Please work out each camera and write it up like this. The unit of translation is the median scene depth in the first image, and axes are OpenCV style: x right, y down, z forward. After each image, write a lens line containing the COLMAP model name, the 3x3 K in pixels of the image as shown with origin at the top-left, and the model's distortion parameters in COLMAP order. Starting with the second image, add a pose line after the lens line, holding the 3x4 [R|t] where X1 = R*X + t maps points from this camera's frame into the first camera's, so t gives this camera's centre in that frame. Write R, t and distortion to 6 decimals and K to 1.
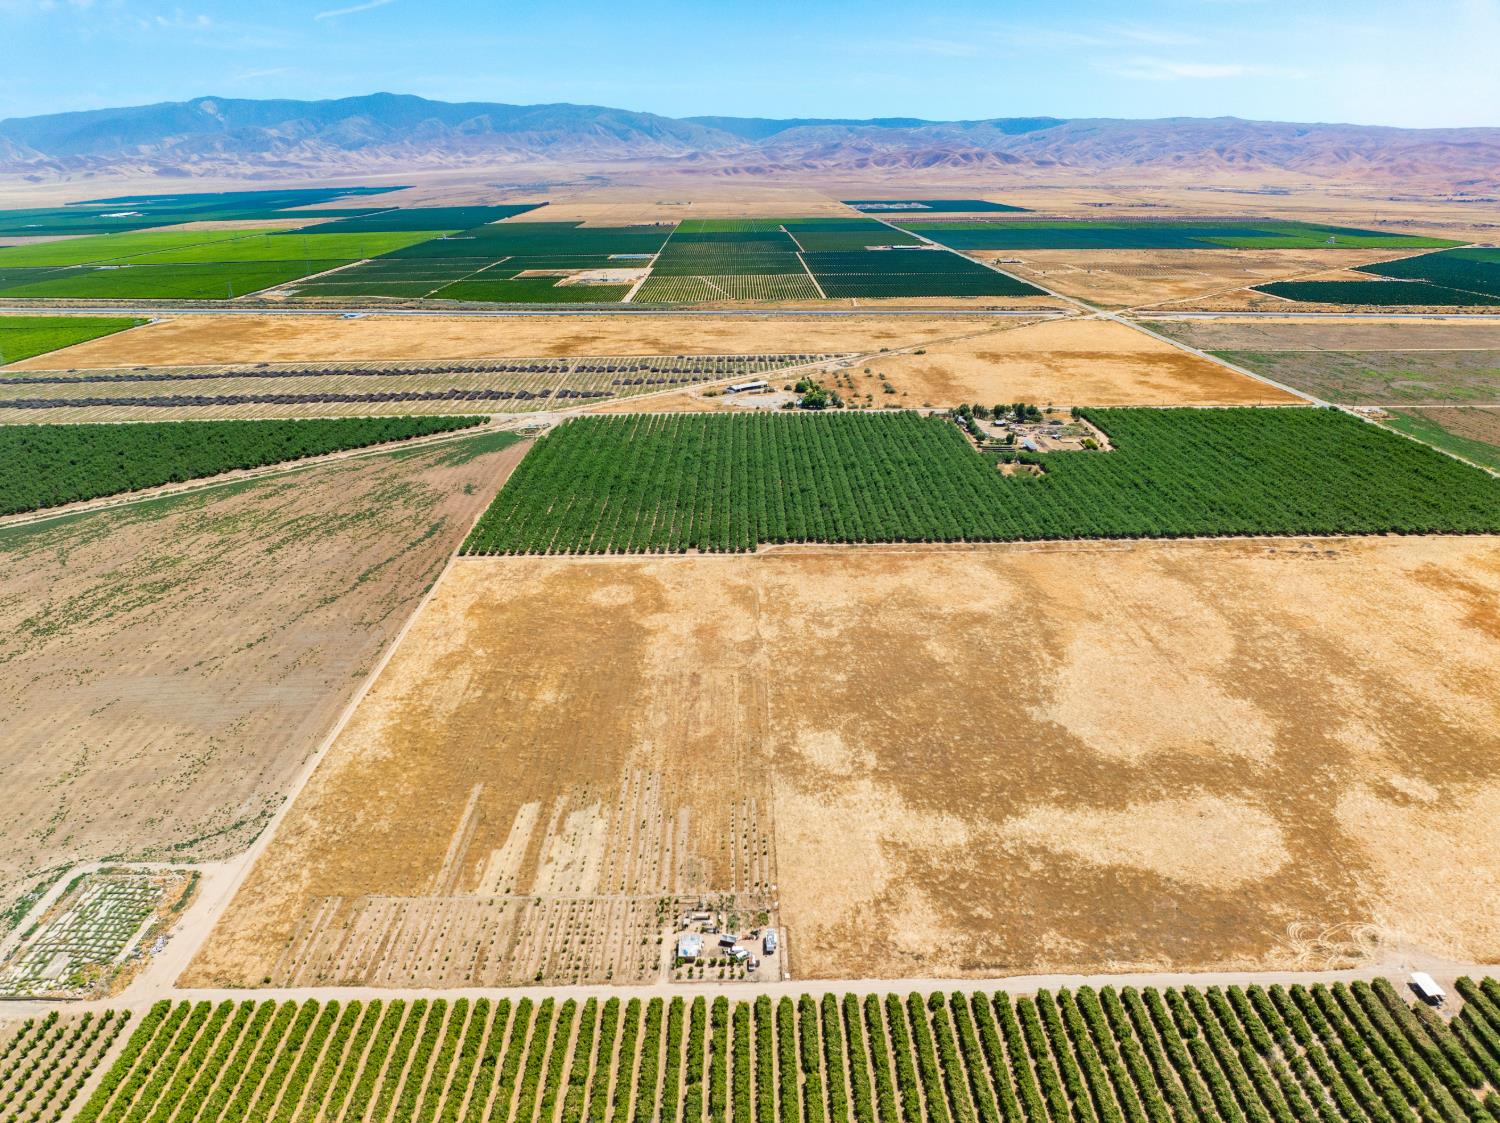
lens RADIAL K [[1051.9, 0, 750.1], [0, 1051.9, 567.5], [0, 0, 1]] dist [-0.047189, 0.016112]
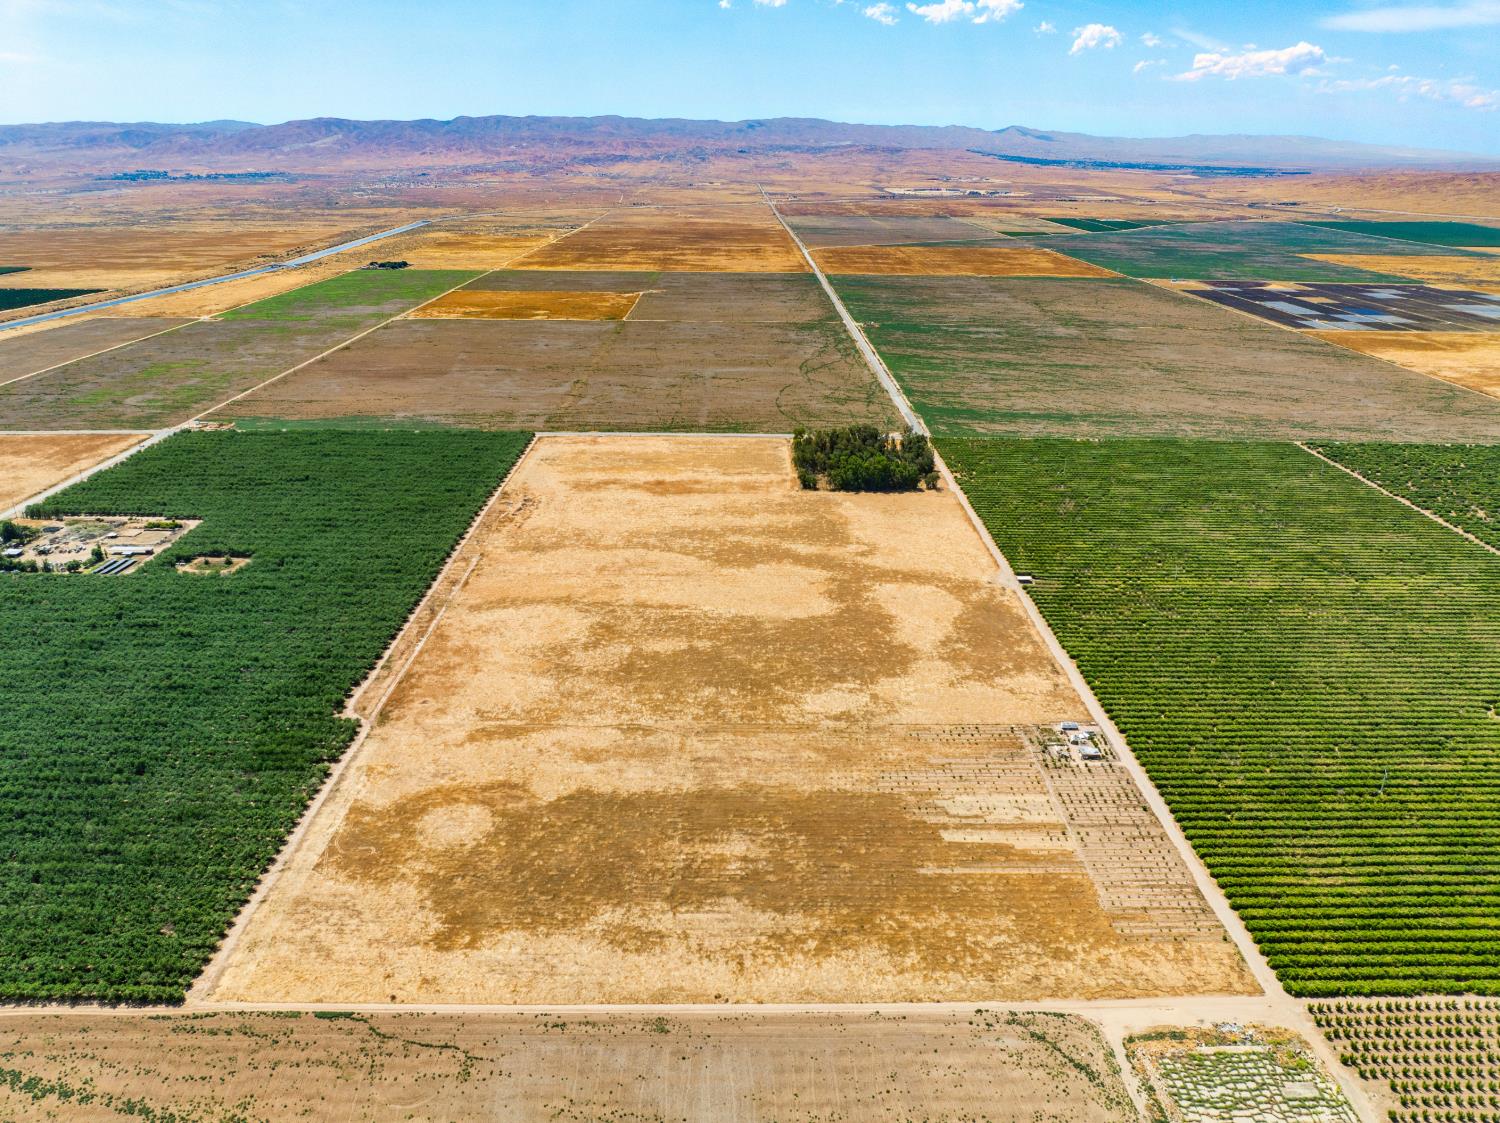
lens RADIAL K [[1051.9, 0, 749.7], [0, 1051.9, 564.4], [0, 0, 1]] dist [-0.047189, 0.016112]
pose [[0.000032, -0.358003, 0.933720, -0.806211], [0.352557, 0.873771, 0.335005, -0.329458], [-0.935790, 0.329179, 0.126245, 0.681794]]
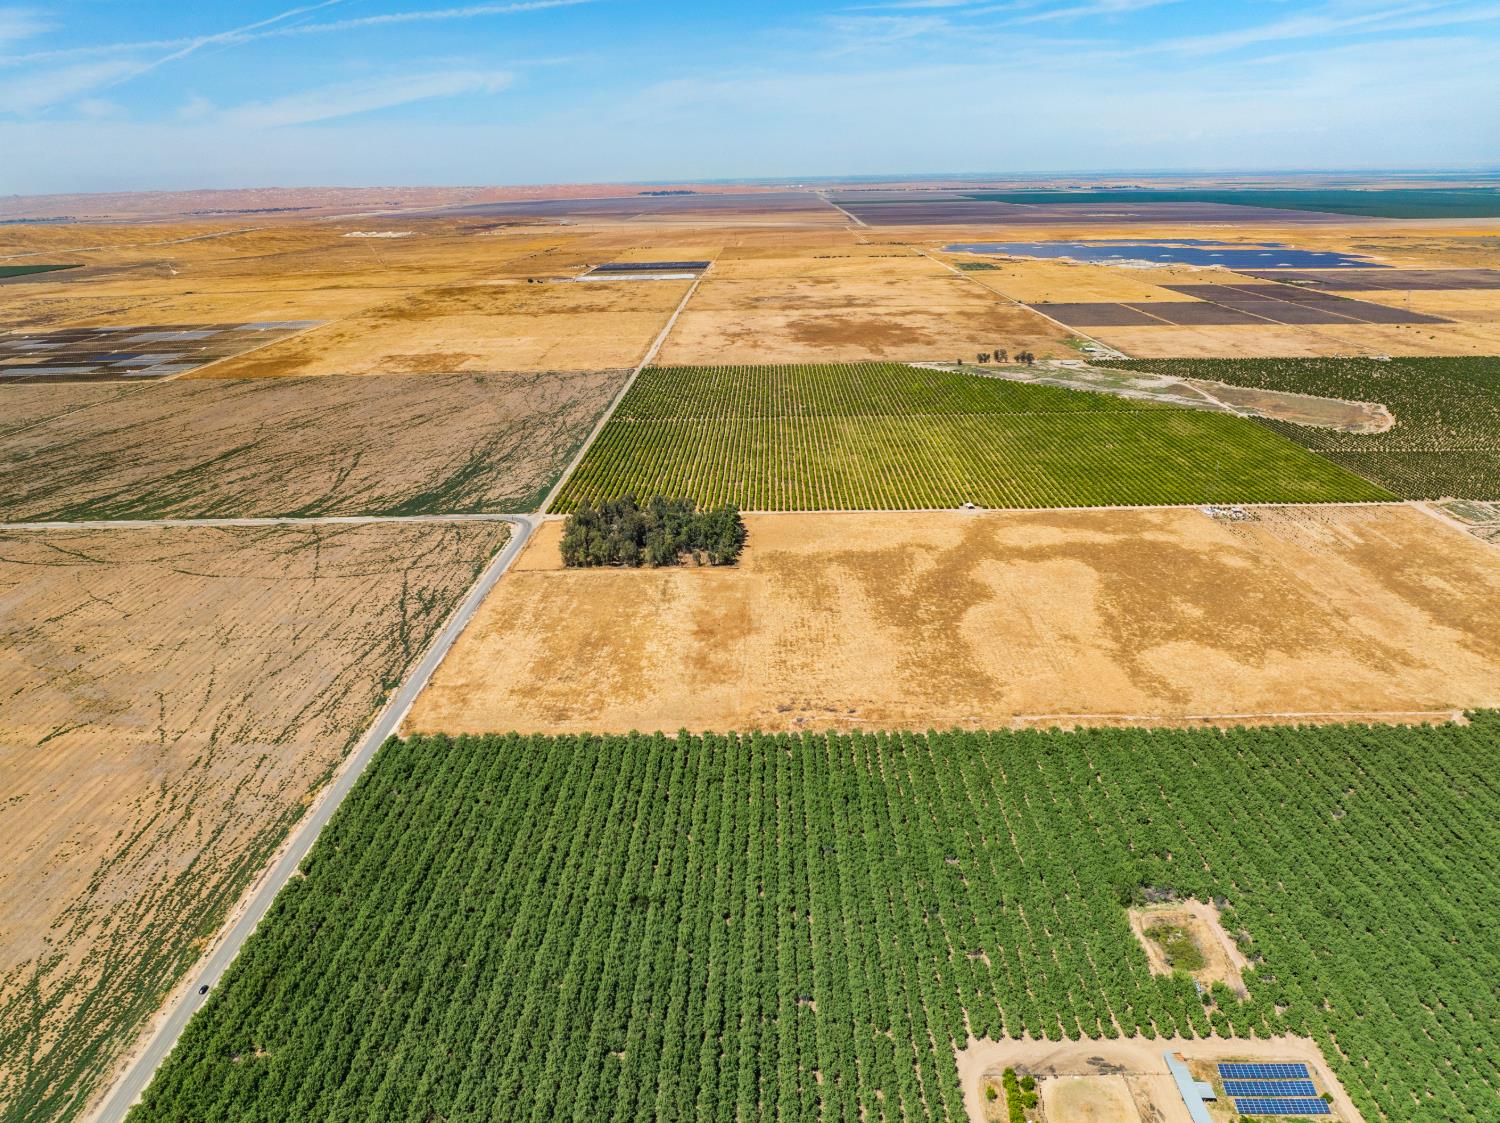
lens RADIAL K [[1051.9, 0, 745.6], [0, 1051.9, 578.4], [0, 0, 1]] dist [-0.047189, 0.016112]
pose [[-0.998891, 0.020505, 0.042381, 0.632801], [0.043650, 0.740656, 0.670465, -0.788464], [-0.017642, 0.671572, -0.740729, 1.807526]]
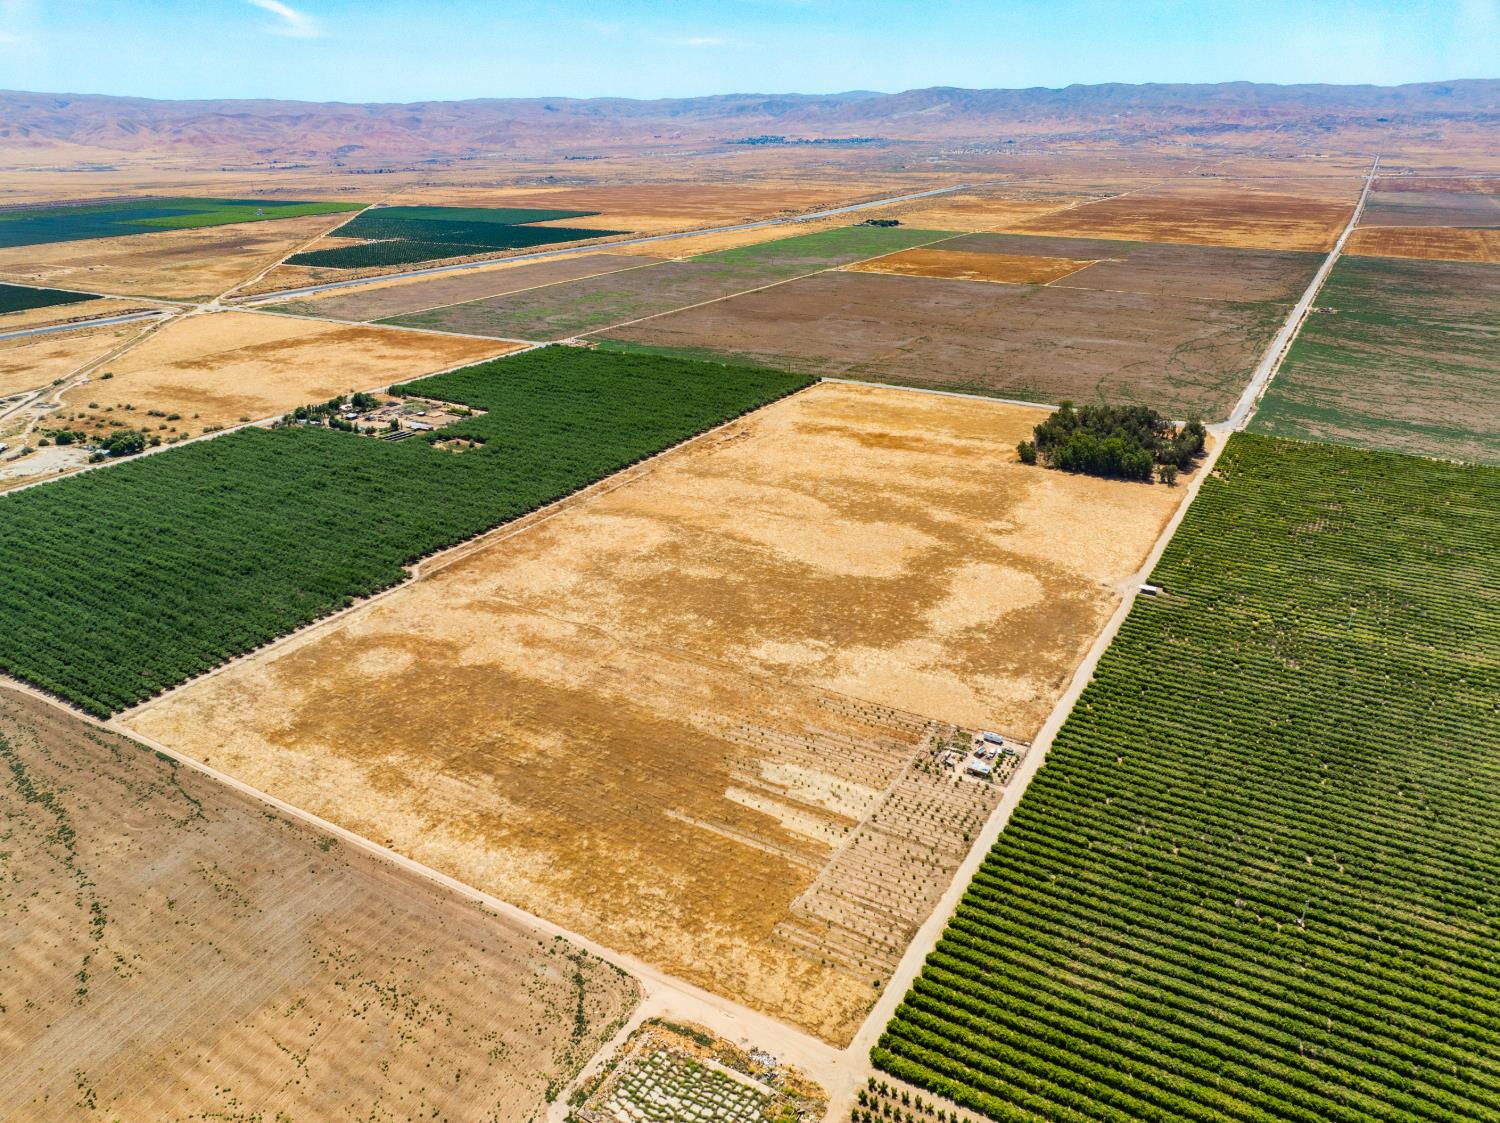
lens RADIAL K [[1051.9, 0, 751.0], [0, 1051.9, 566.9], [0, 0, 1]] dist [-0.047189, 0.016112]
pose [[0.515139, -0.330969, 0.790627, -0.675483], [0.311868, 0.931586, 0.186777, -0.121867], [-0.798355, 0.150355, 0.583115, 0.240963]]
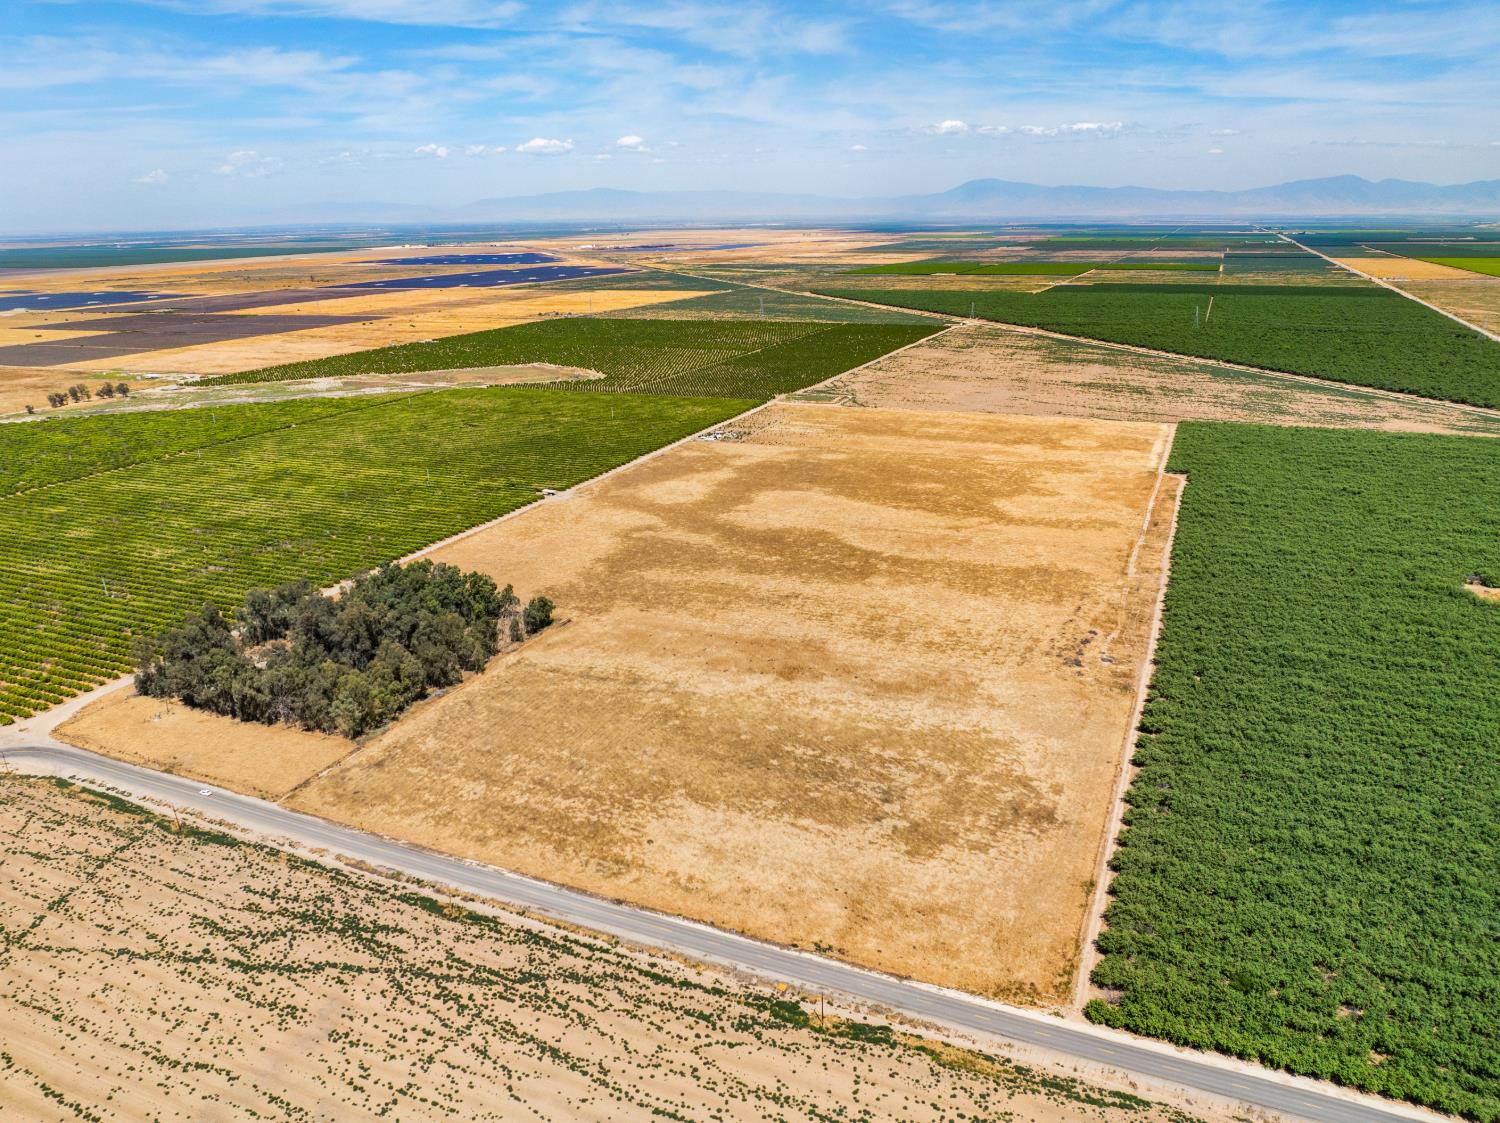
lens RADIAL K [[1051.9, 0, 747.8], [0, 1051.9, 577.2], [0, 0, 1]] dist [-0.047189, 0.016112]
pose [[-0.411645, 0.315724, -0.854907, 1.365161], [-0.305850, 0.835808, 0.455940, -0.341134], [0.858489, 0.449159, -0.247492, 1.100397]]
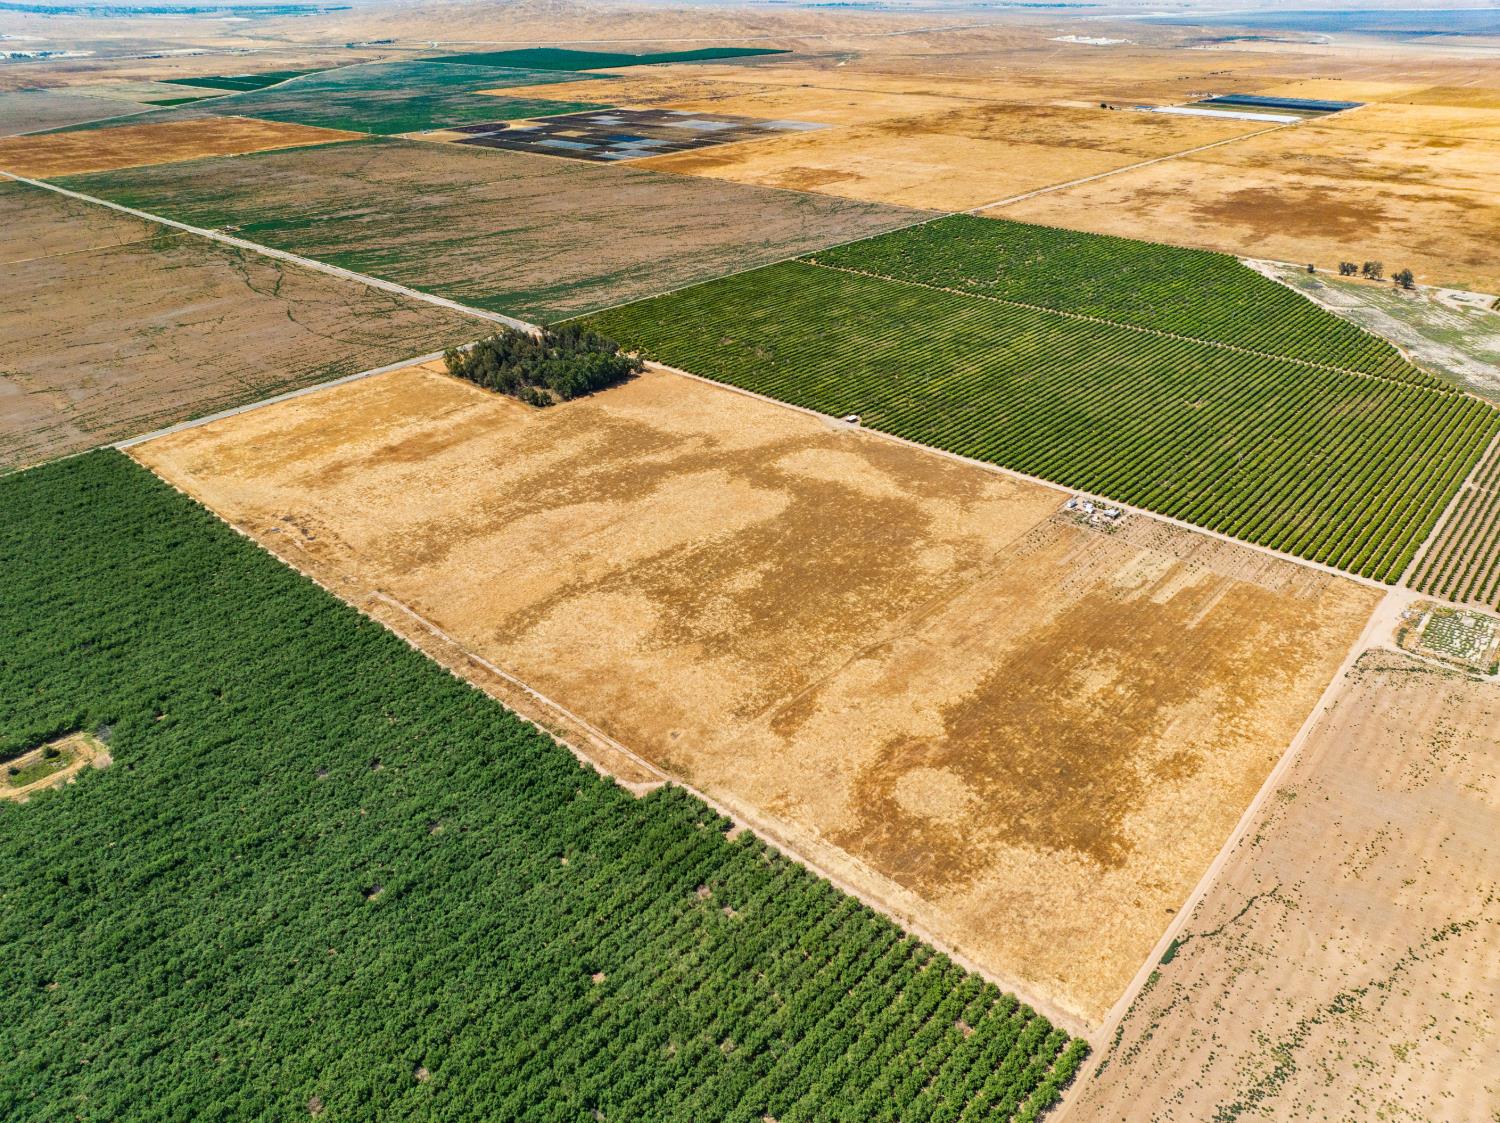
lens RADIAL K [[1051.9, 0, 748.2], [0, 1051.9, 568.3], [0, 0, 1]] dist [-0.047189, 0.016112]
pose [[-0.737767, -0.315585, 0.596746, -0.443751], [0.258753, 0.684274, 0.681774, -0.636087], [-0.623496, 0.657400, -0.423176, 1.350689]]
